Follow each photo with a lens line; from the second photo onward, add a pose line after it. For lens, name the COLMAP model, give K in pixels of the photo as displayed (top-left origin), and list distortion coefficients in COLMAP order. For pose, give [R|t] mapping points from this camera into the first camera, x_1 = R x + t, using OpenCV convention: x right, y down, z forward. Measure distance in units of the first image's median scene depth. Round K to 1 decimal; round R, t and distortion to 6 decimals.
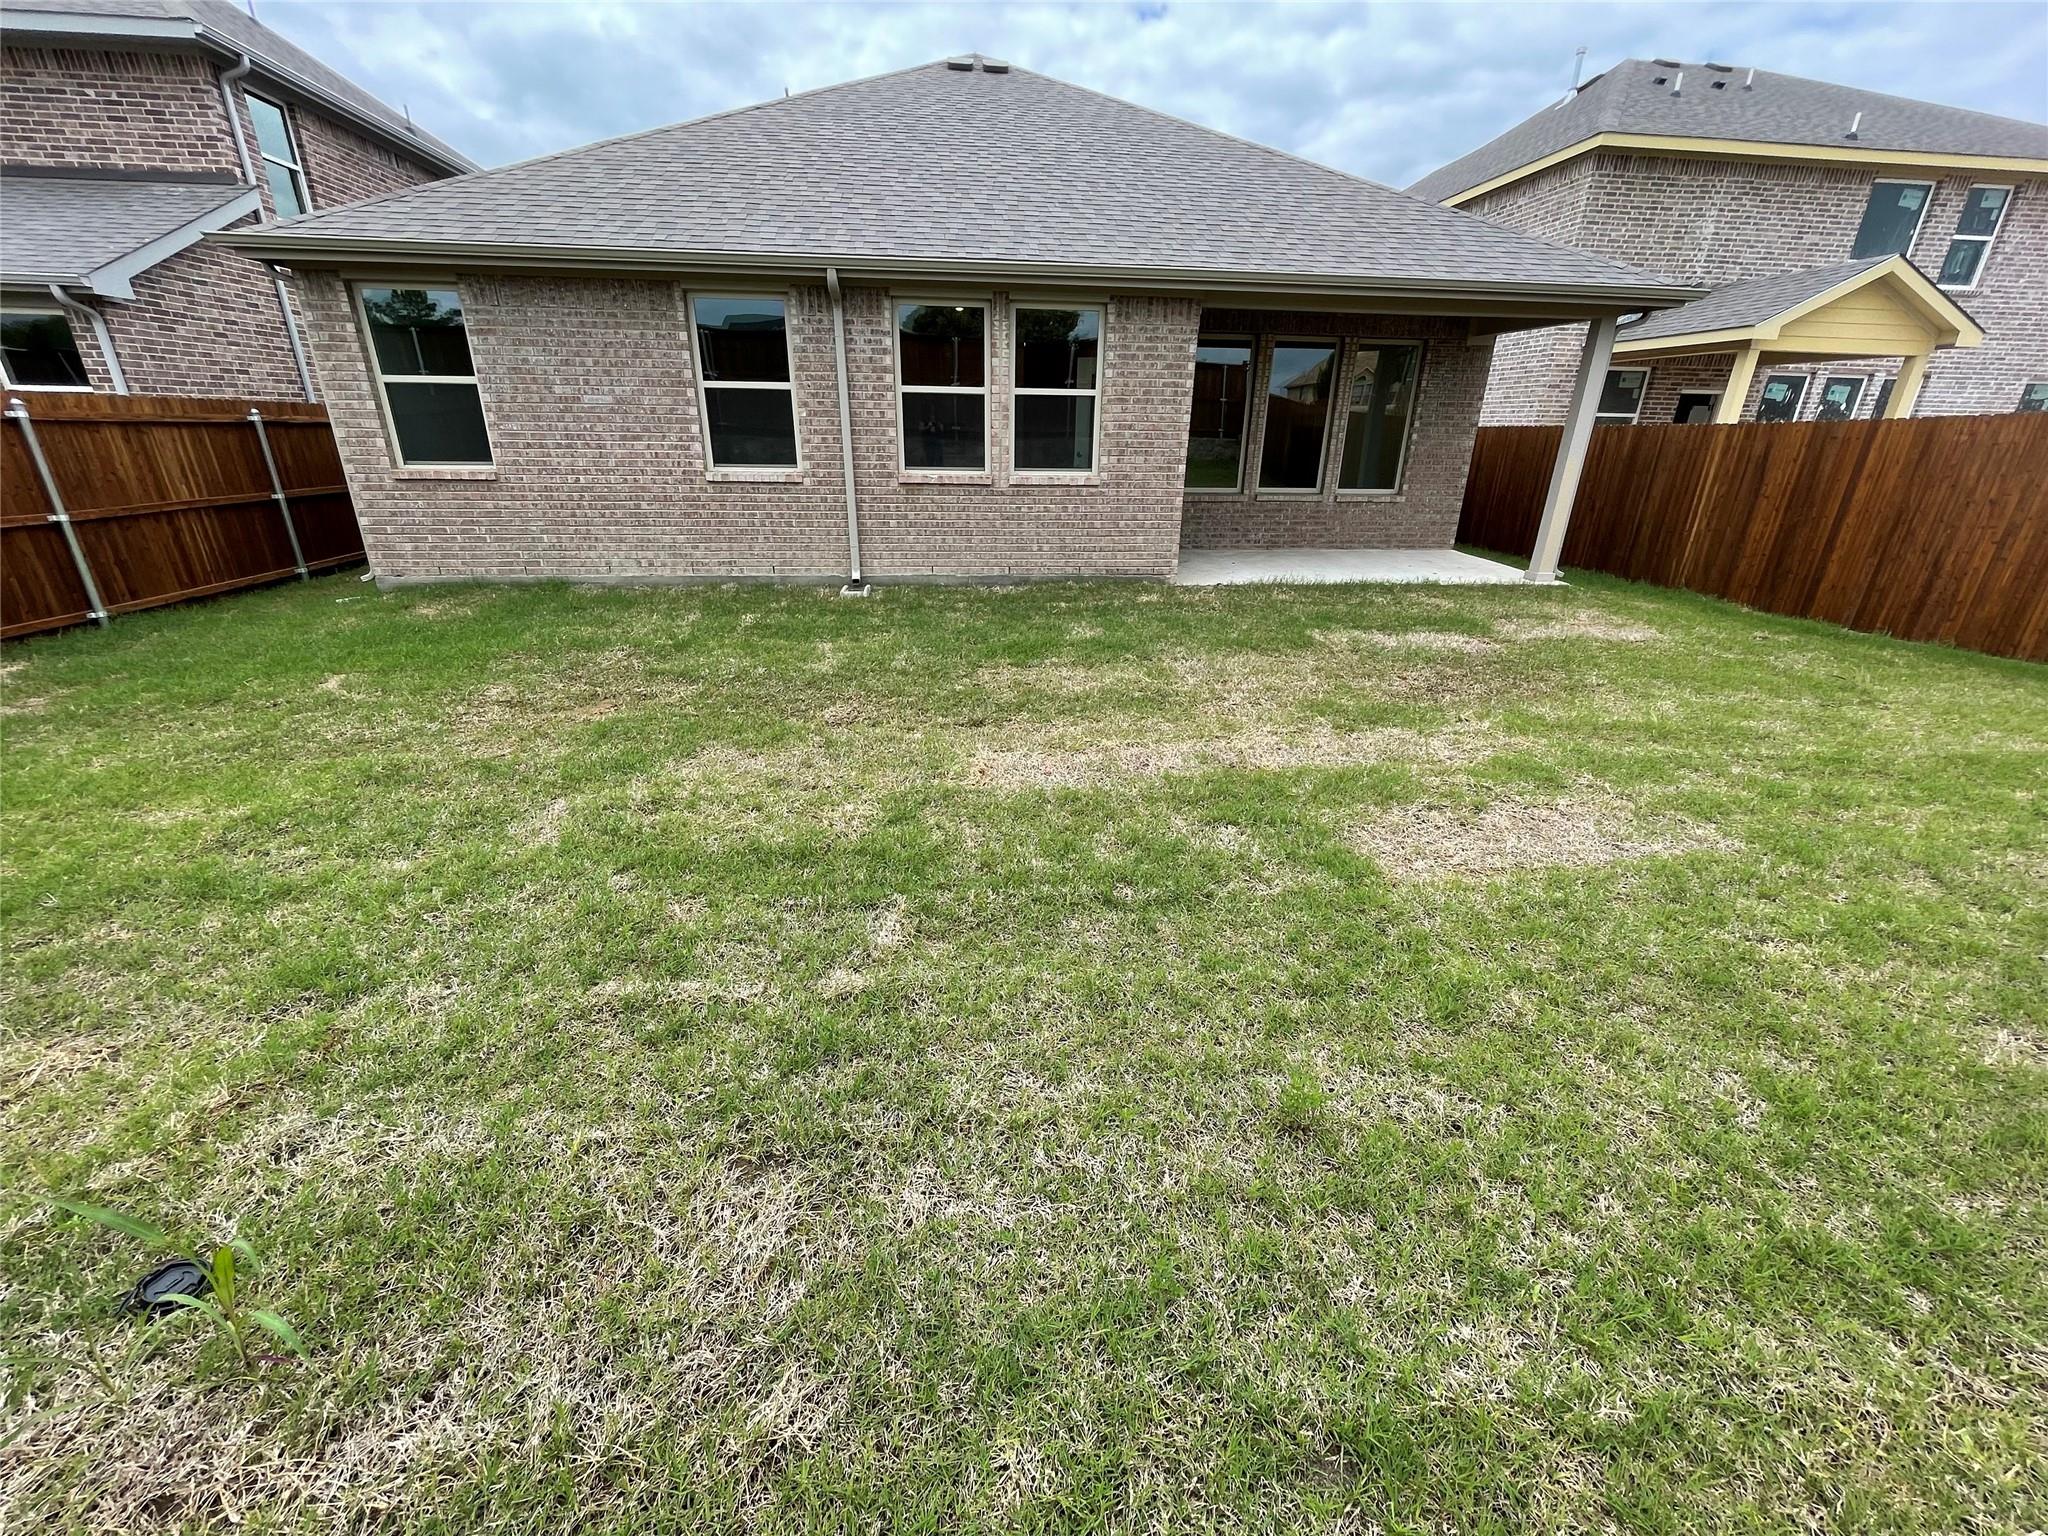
lens RADIAL K [[830.0, 0, 1022.5], [0, 830.0, 765.0], [0, 0, 1]] dist [-0.003948, -0.000630]
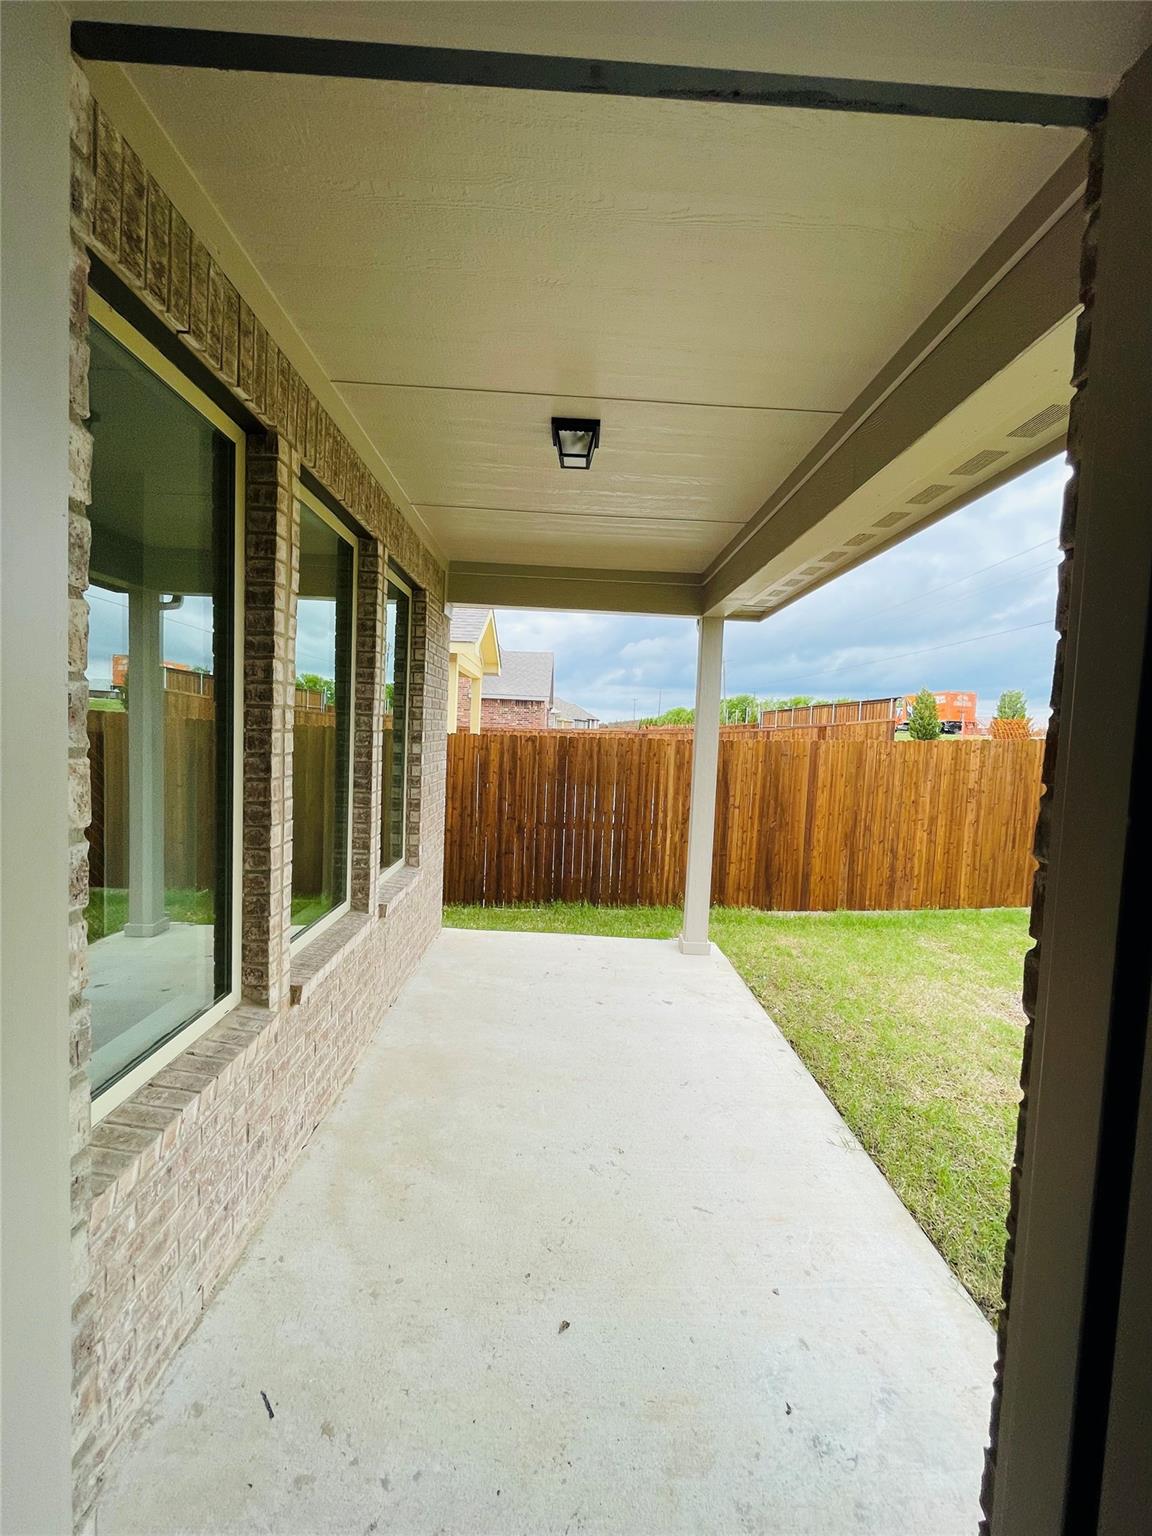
lens RADIAL K [[622.5, 0, 576.9], [0, 622.5, 767.9], [0, 0, 1]] dist [-0.003948, -0.000630]
pose [[0.086711, -0.065167, 0.994100, 0.125844], [0.344802, 0.938149, 0.031424, -0.505391], [-0.934662, 0.340043, 0.103817, 1.189973]]
